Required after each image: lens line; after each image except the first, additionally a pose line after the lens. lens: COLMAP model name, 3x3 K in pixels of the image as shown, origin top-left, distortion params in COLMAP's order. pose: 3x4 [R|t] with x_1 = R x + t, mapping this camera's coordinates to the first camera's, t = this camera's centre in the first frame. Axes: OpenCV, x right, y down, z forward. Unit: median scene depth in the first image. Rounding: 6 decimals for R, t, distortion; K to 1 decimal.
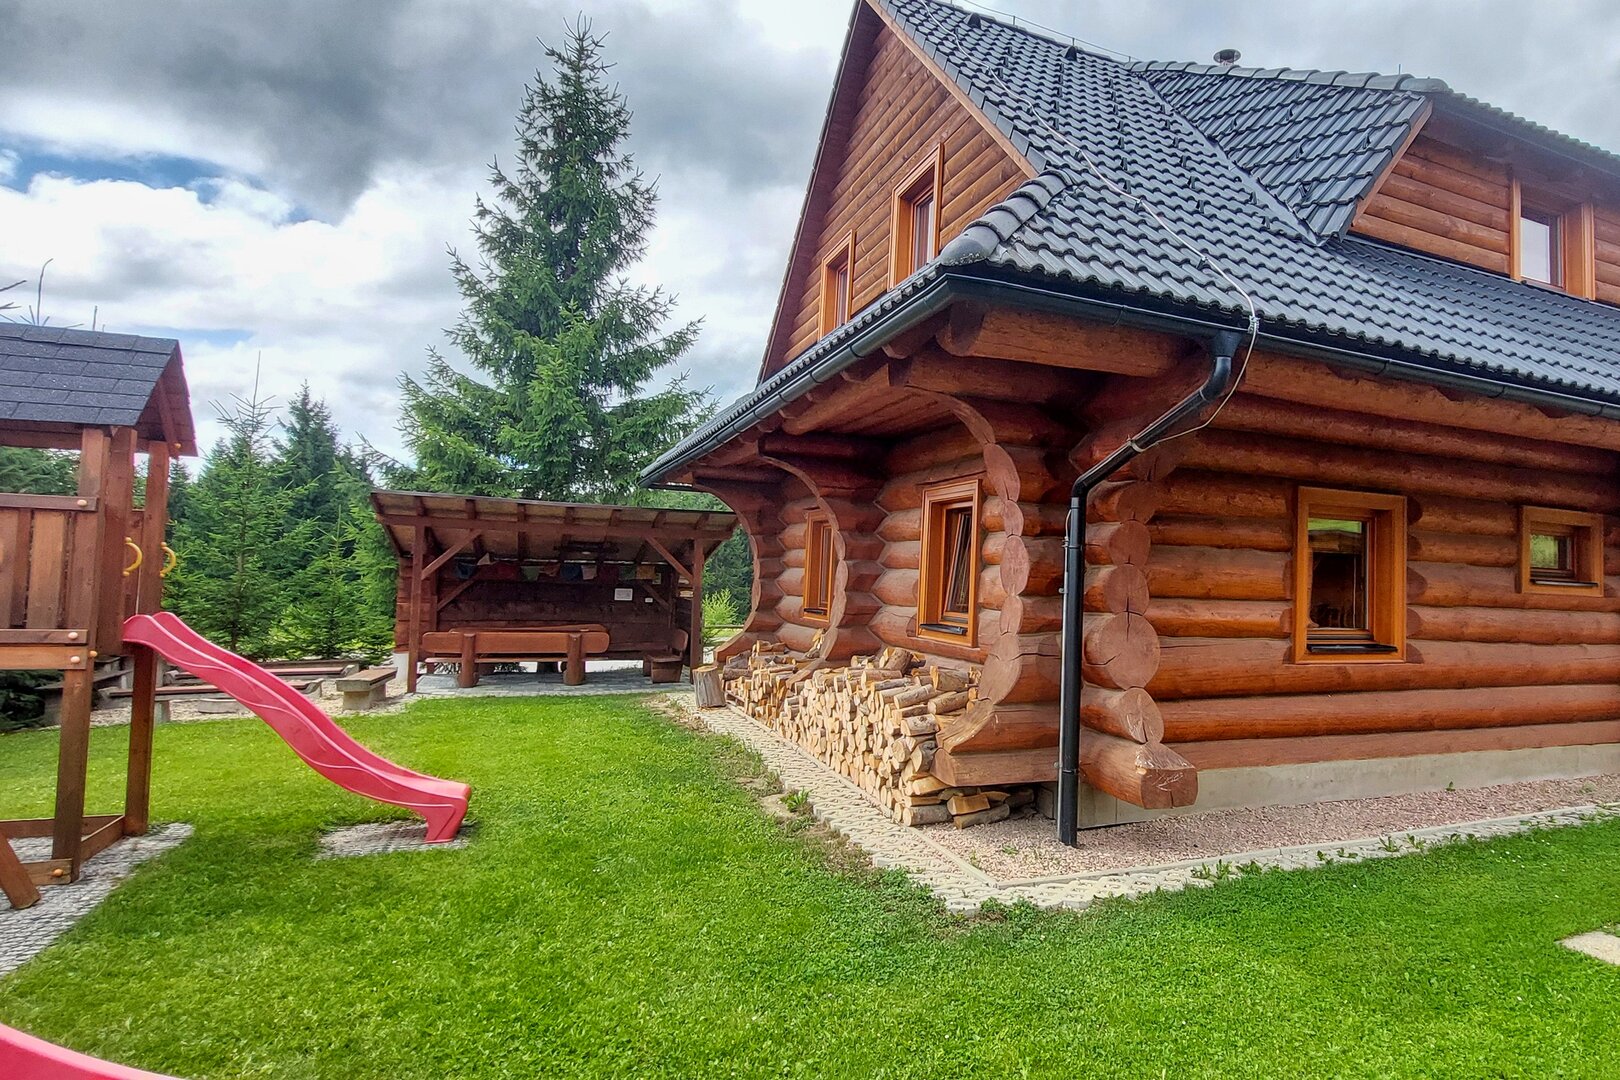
lens RADIAL K [[1039.7, 0, 813.5], [0, 1039.7, 534.1], [0, 0, 1]] dist [0.001709, -0.001315]
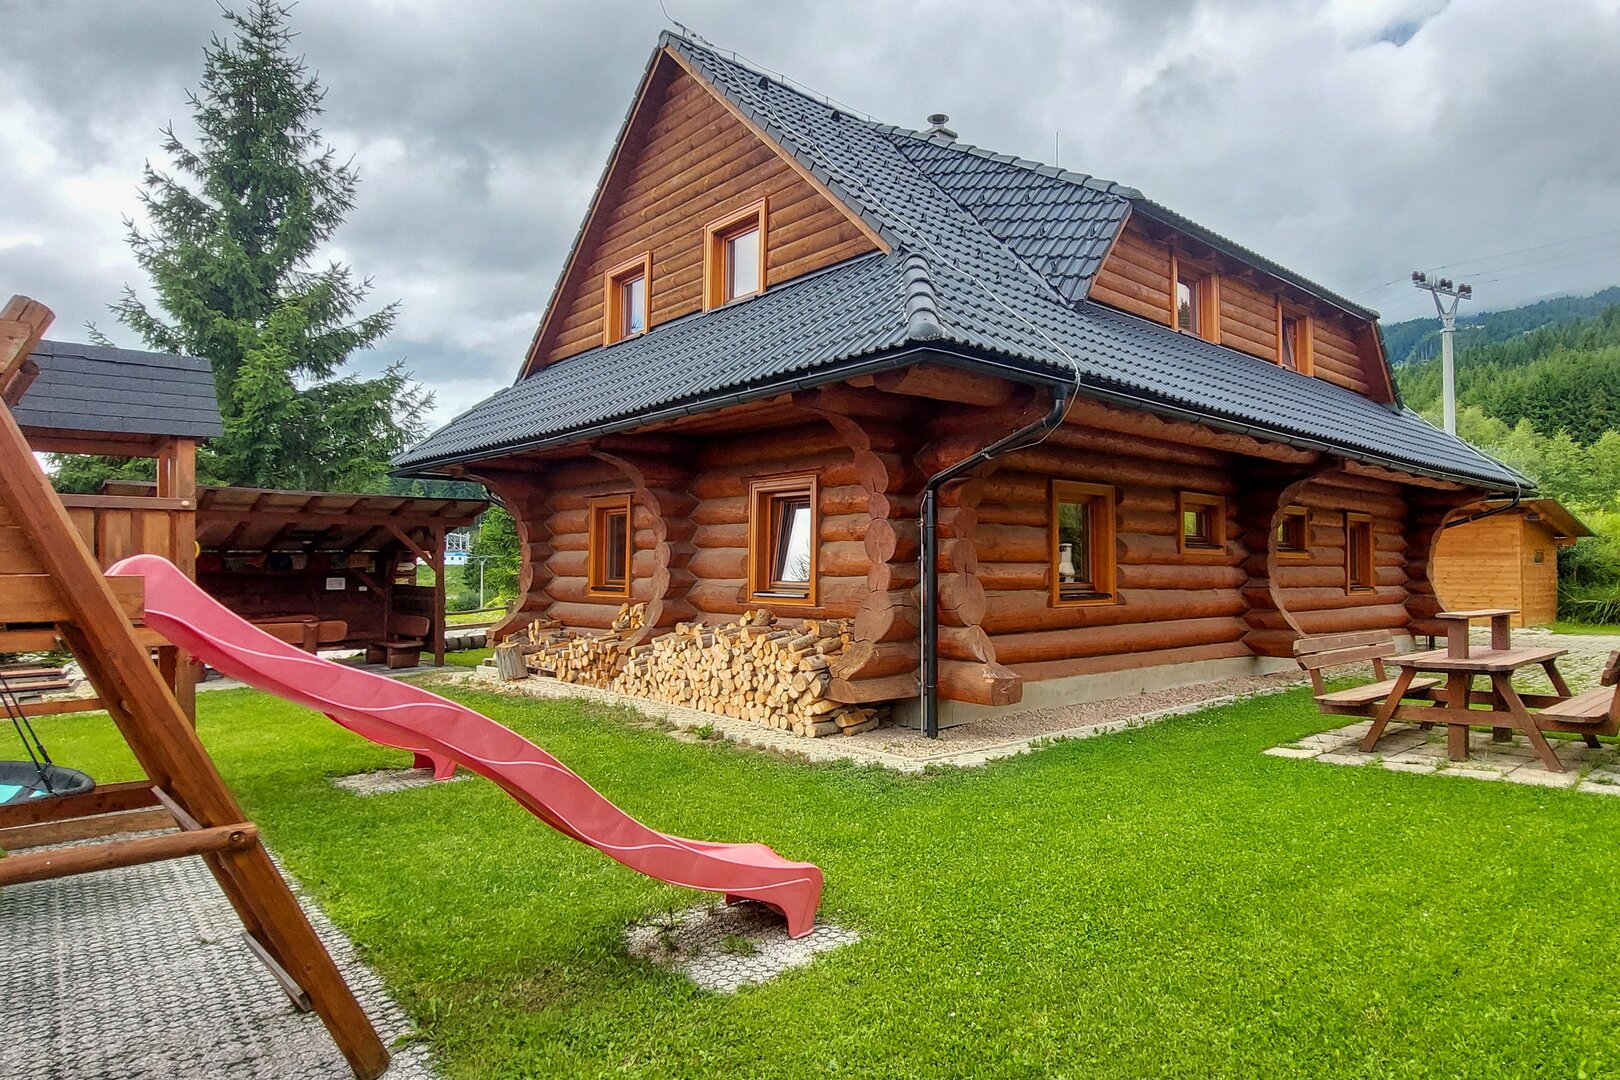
lens RADIAL K [[960.4, 0, 810.0], [0, 960.4, 540.0], [0, 0, 1]] dist [0.000267, -0.000082]
pose [[0.962329, -0.021560, 0.271032, -0.197984], [0.015107, 0.999551, 0.025873, -0.003687], [-0.271468, -0.020804, 0.962223, -0.147536]]
